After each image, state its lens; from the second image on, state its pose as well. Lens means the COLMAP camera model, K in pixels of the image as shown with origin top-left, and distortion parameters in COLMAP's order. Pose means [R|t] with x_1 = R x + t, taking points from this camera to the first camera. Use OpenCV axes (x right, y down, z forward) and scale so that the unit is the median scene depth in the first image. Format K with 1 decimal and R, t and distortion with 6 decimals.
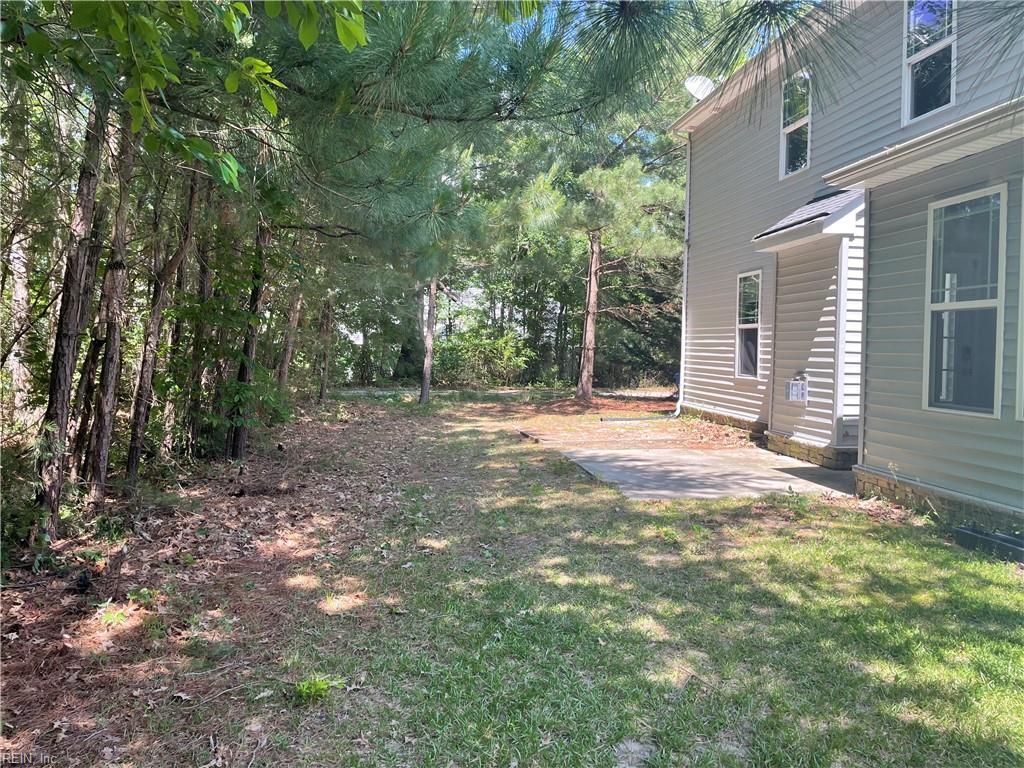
lens RADIAL K [[783.6, 0, 513.1], [0, 783.6, 379.3], [0, 0, 1]] dist [0.106328, -0.142813]
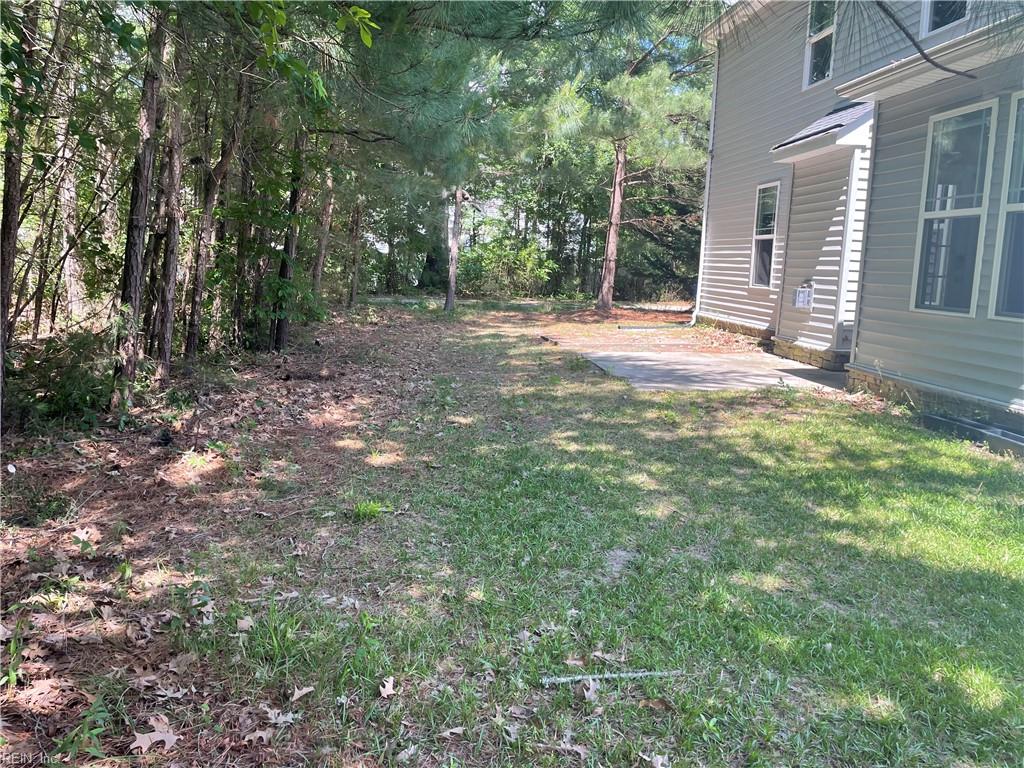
lens RADIAL K [[783.6, 0, 513.1], [0, 783.6, 379.3], [0, 0, 1]] dist [0.106328, -0.142813]
pose [[0.999381, 0.023207, -0.026433, 0.002446], [-0.020251, 0.994045, 0.107071, 0.023566], [0.028761, -0.106469, 0.993900, -0.102888]]
